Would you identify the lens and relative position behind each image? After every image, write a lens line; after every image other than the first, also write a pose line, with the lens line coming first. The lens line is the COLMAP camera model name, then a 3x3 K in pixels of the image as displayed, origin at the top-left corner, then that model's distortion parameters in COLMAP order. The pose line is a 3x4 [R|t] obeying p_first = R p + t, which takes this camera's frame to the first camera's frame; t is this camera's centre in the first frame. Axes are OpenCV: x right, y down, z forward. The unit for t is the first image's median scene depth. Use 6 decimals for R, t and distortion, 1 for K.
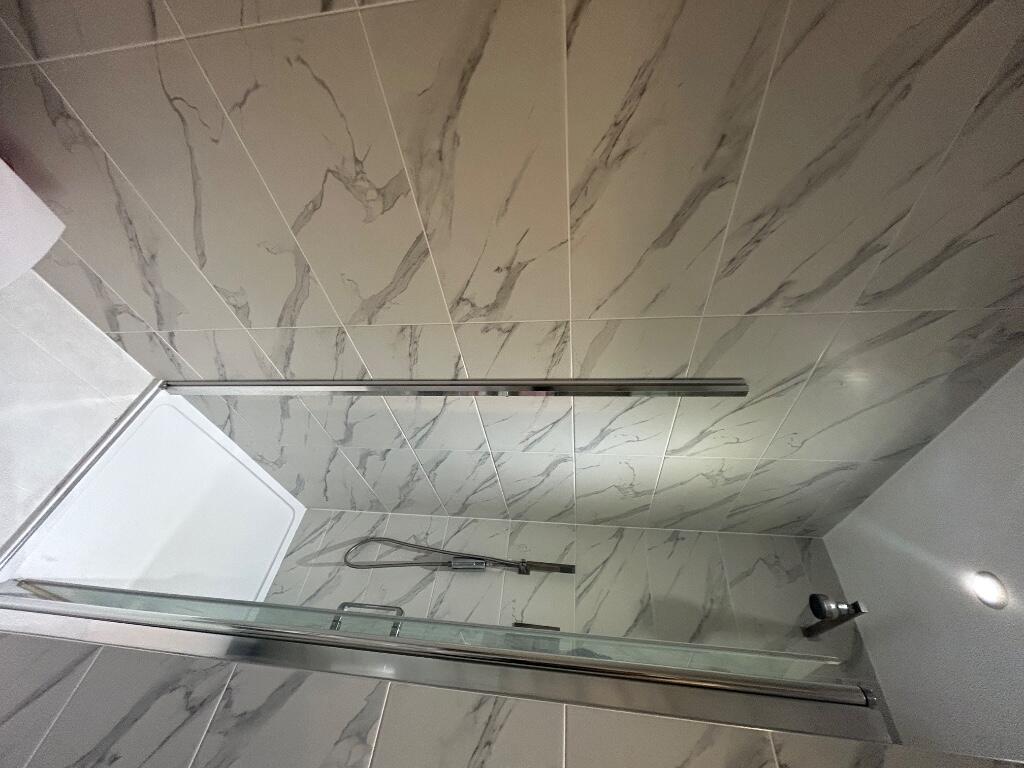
lens RADIAL K [[411.6, 0, 509.1], [0, 411.6, 384.2], [0, 0, 1]] dist [-0.001259, 0.000169]
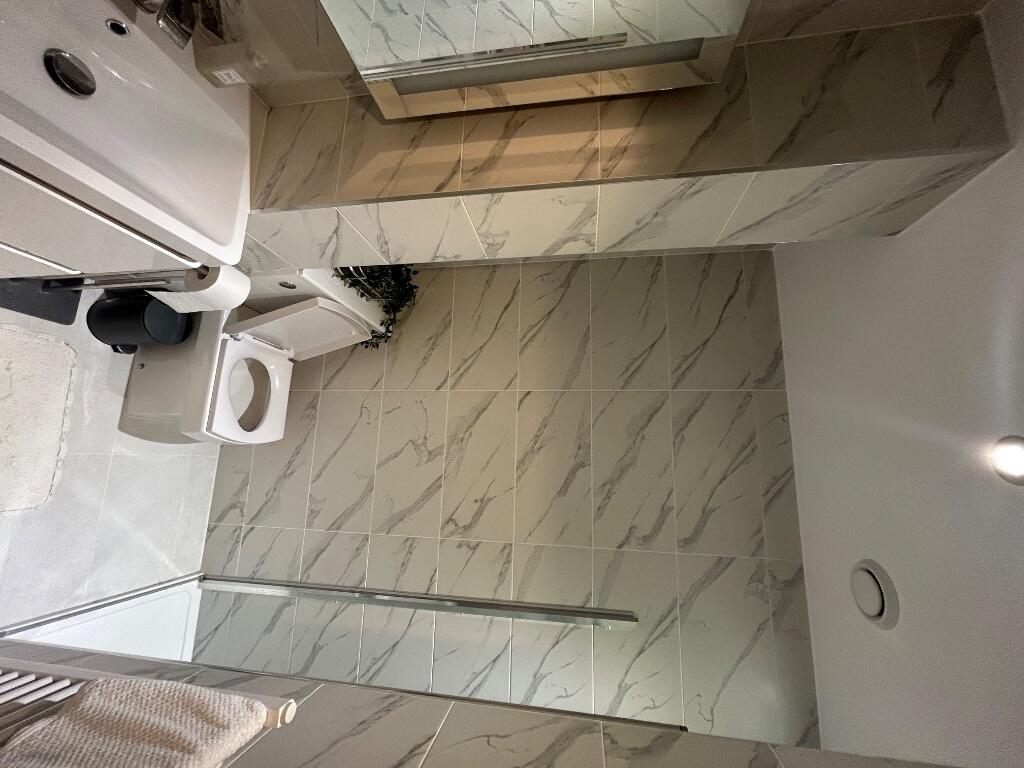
lens RADIAL K [[411.6, 0, 512.7], [0, 411.6, 384.3], [0, 0, 1]] dist [-0.001259, 0.000169]
pose [[0.986523, 0.143023, -0.079482, 0.179533], [-0.142014, 0.507145, -0.850080, 0.862568], [-0.081272, 0.849911, 0.520621, -0.346071]]
